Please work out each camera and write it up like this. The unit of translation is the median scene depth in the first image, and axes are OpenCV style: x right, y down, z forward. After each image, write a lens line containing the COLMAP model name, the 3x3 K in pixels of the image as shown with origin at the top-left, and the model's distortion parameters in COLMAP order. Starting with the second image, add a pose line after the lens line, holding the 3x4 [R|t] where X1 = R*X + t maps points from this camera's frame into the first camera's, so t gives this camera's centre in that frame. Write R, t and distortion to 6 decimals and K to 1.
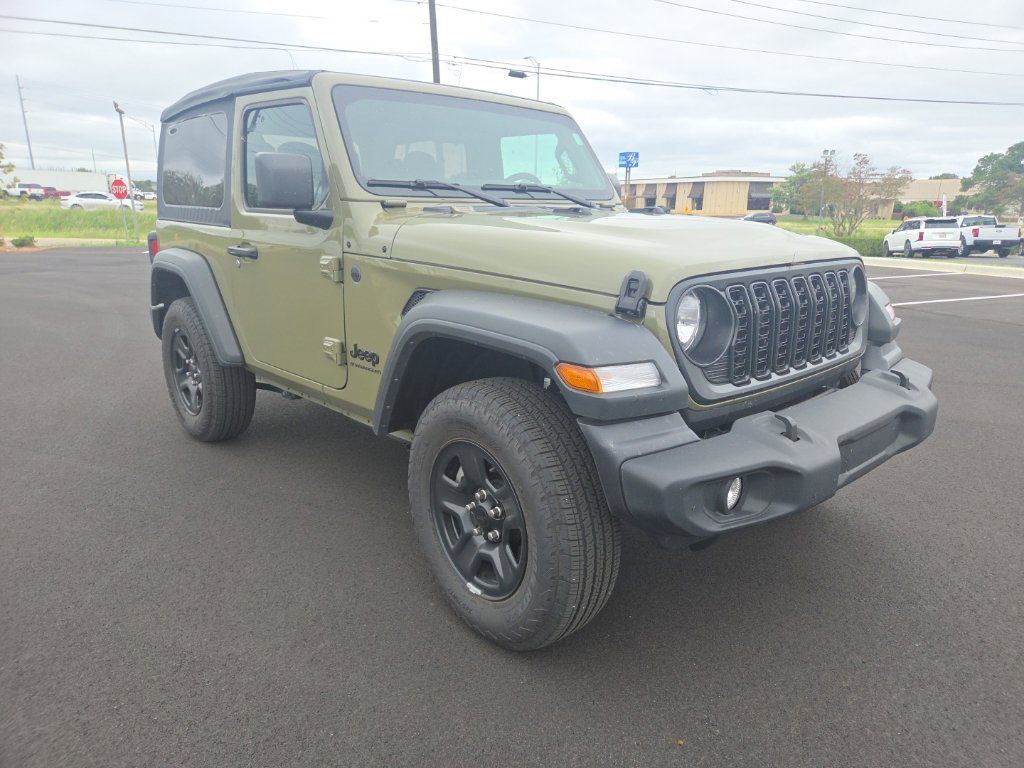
lens RADIAL K [[685.5, 0, 521.5], [0, 685.5, 380.3], [0, 0, 1]] dist [0.074281, -0.065577]
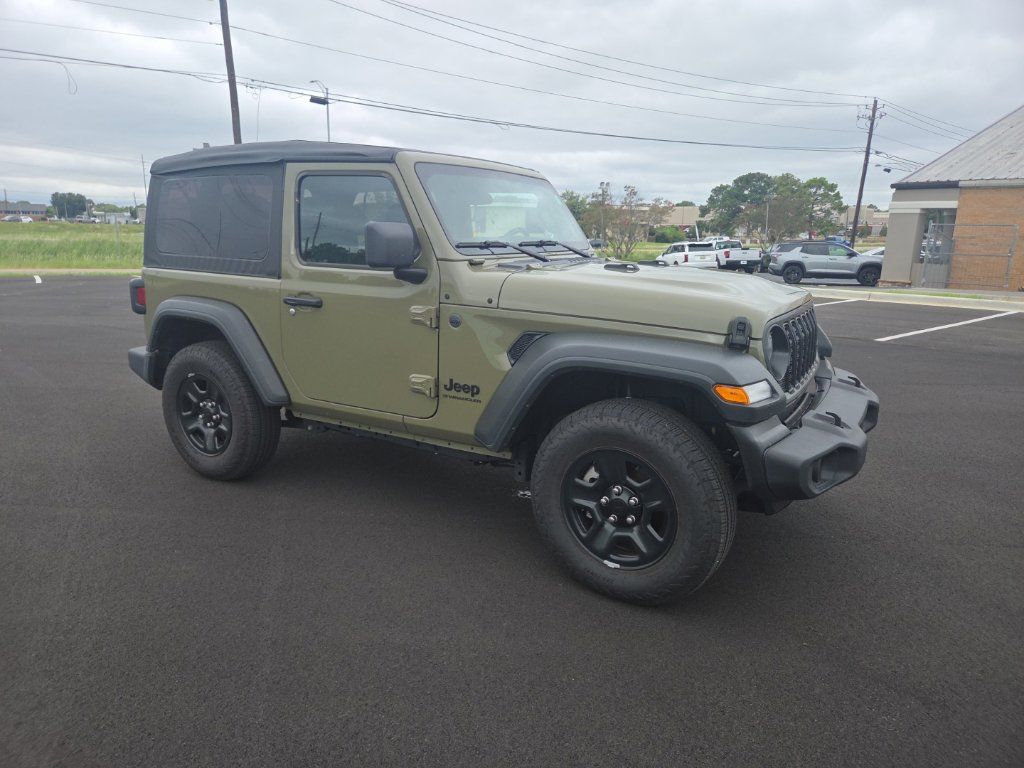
lens RADIAL K [[683.5, 0, 497.0], [0, 683.5, 369.6], [0, 0, 1]] dist [0.081185, -0.076719]
pose [[0.964236, -0.052575, 0.259777, -0.470194], [0.063818, 0.997346, -0.035032, -0.022274], [-0.257246, 0.050358, 0.965033, -0.159916]]
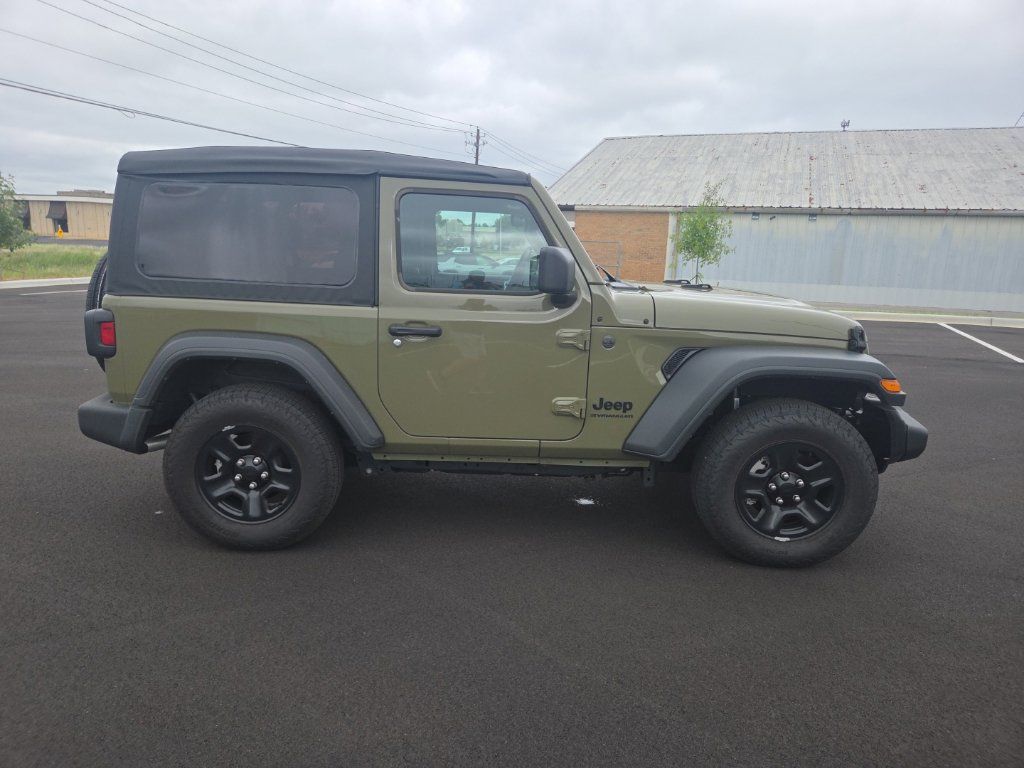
lens RADIAL K [[682.6, 0, 495.9], [0, 682.6, 376.5], [0, 0, 1]] dist [0.078986, -0.073283]
pose [[0.694360, -0.127766, 0.708195, -1.233086], [0.156053, 0.987429, 0.025139, -0.151114], [-0.702504, 0.093060, 0.705569, 0.265393]]
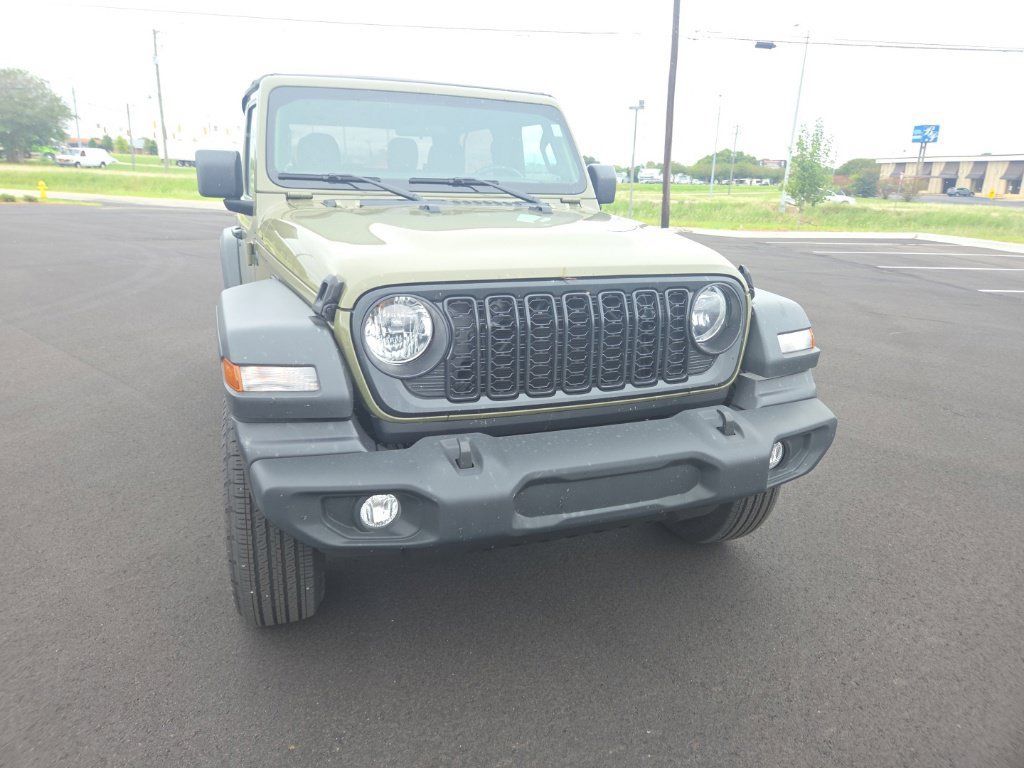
lens RADIAL K [[686.6, 0, 497.0], [0, 686.6, 358.4], [0, 0, 1]] dist [0.080134, -0.075481]
pose [[0.926914, 0.108790, -0.359159, 0.518186], [-0.109068, 0.993842, 0.019556, -0.056849], [0.359075, 0.021046, 0.933071, 0.101353]]
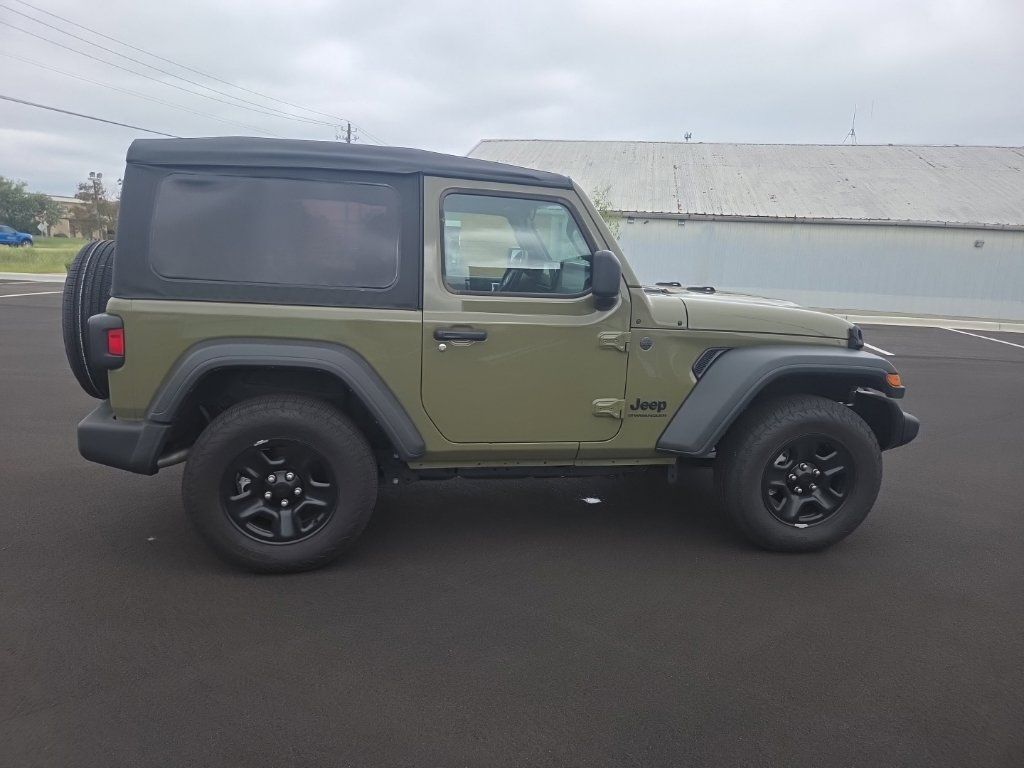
lens RADIAL K [[682.8, 0, 495.3], [0, 682.8, 371.0], [0, 0, 1]] dist [0.076399, -0.075094]
pose [[0.546873, -0.136912, 0.825945, -1.409490], [0.169929, 0.984155, 0.050625, -0.209859], [-0.819789, 0.112667, 0.561473, 0.505559]]
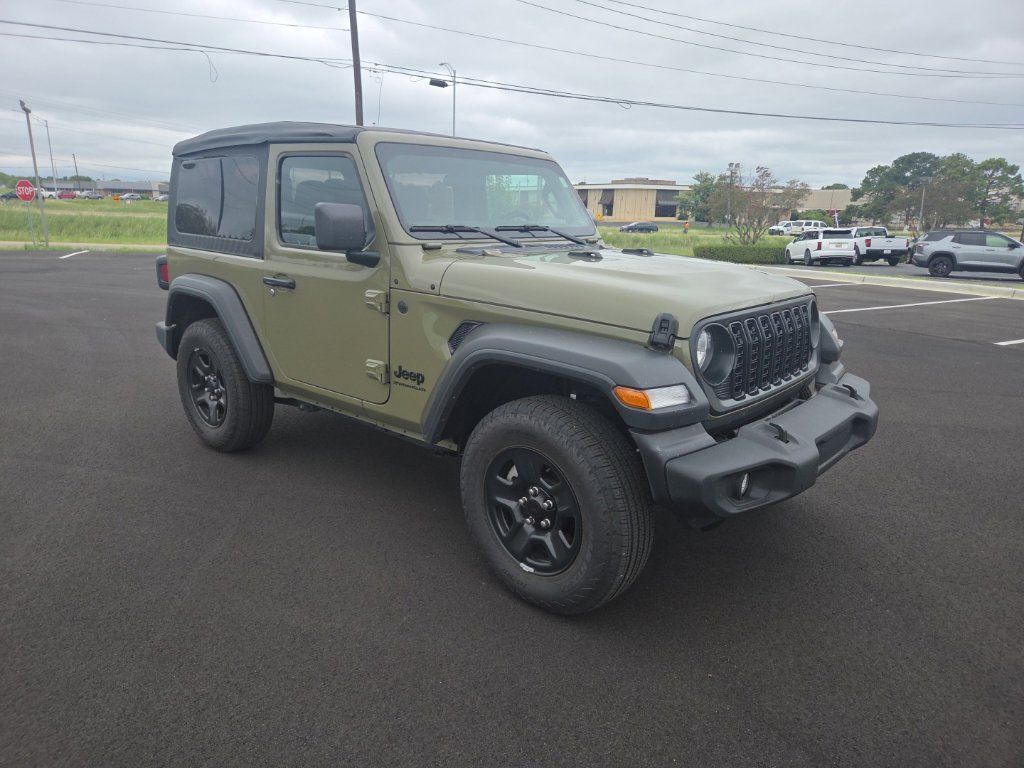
lens RADIAL K [[682.7, 0, 497.0], [0, 682.7, 380.9], [0, 0, 1]] dist [0.082325, -0.076567]
pose [[0.996103, -0.010656, 0.087553, -0.178951], [0.010973, 0.999935, -0.003147, -0.021368], [-0.087514, 0.004095, 0.996155, -0.170806]]
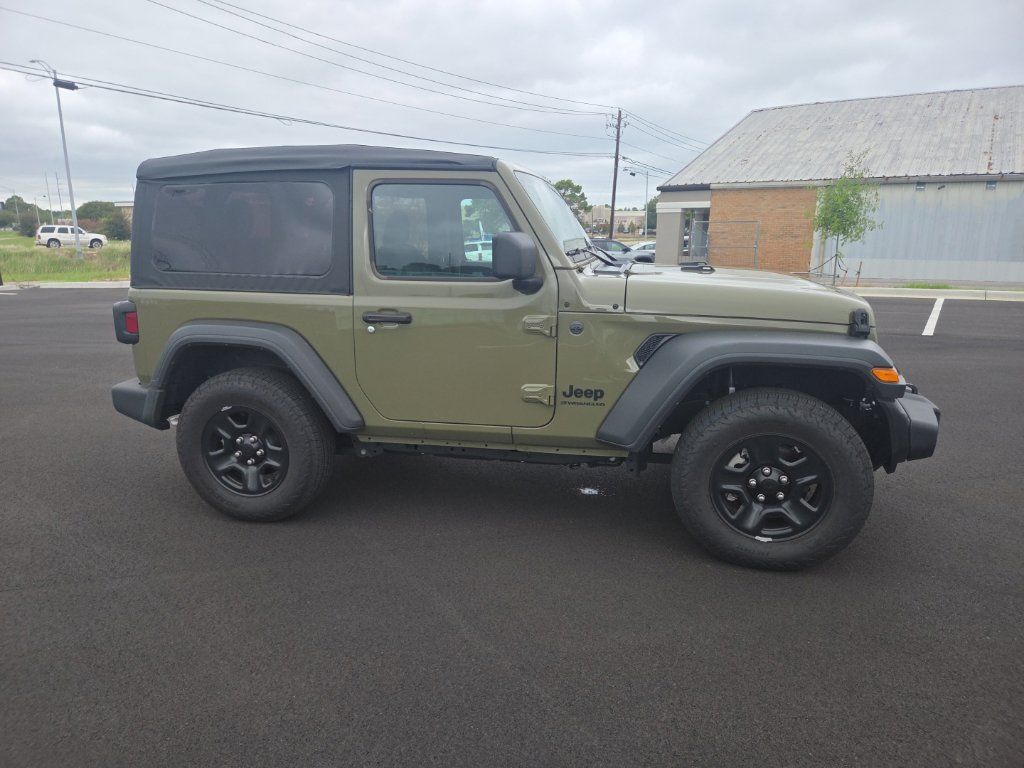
lens RADIAL K [[682.7, 0, 497.0], [0, 682.7, 380.9], [0, 0, 1]] dist [0.082325, -0.076567]
pose [[0.827669, -0.135916, 0.544510, -0.999151], [0.151859, 0.988275, 0.015855, -0.099110], [-0.540281, 0.069566, 0.838604, 0.065060]]
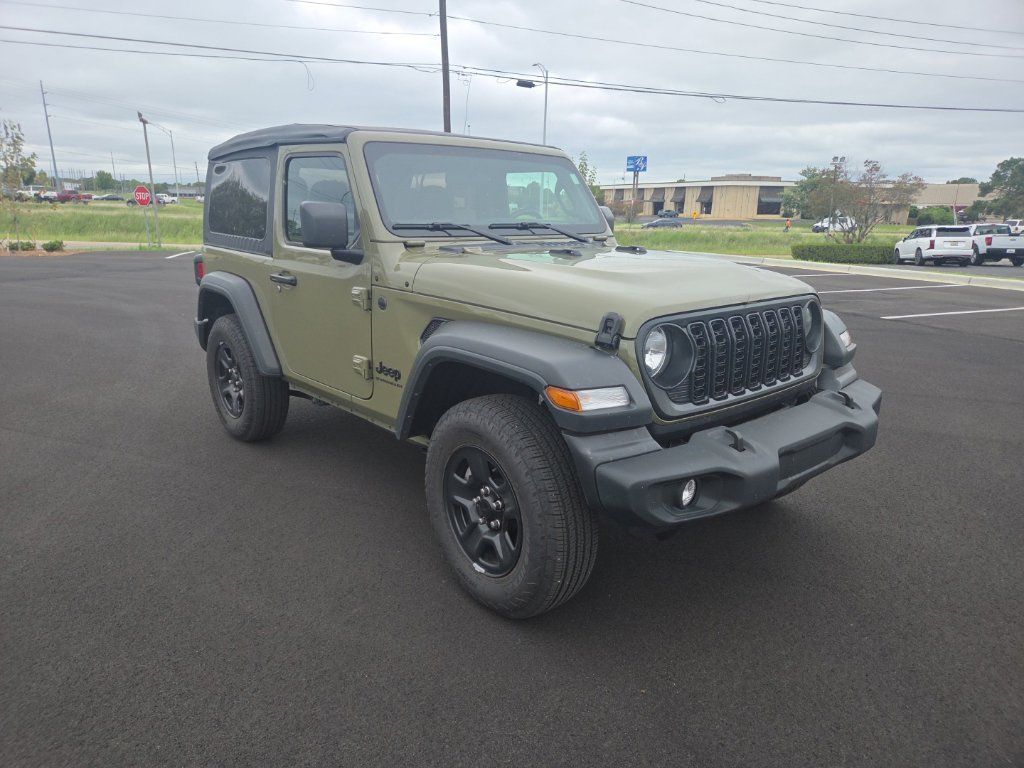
lens RADIAL K [[682.7, 0, 497.0], [0, 682.7, 380.9], [0, 0, 1]] dist [0.082325, -0.076567]
pose [[0.999007, 0.013093, -0.042586, 0.008744], [-0.013240, 0.999907, -0.003157, -0.018919], [0.042541, 0.003718, 0.999088, -0.165769]]
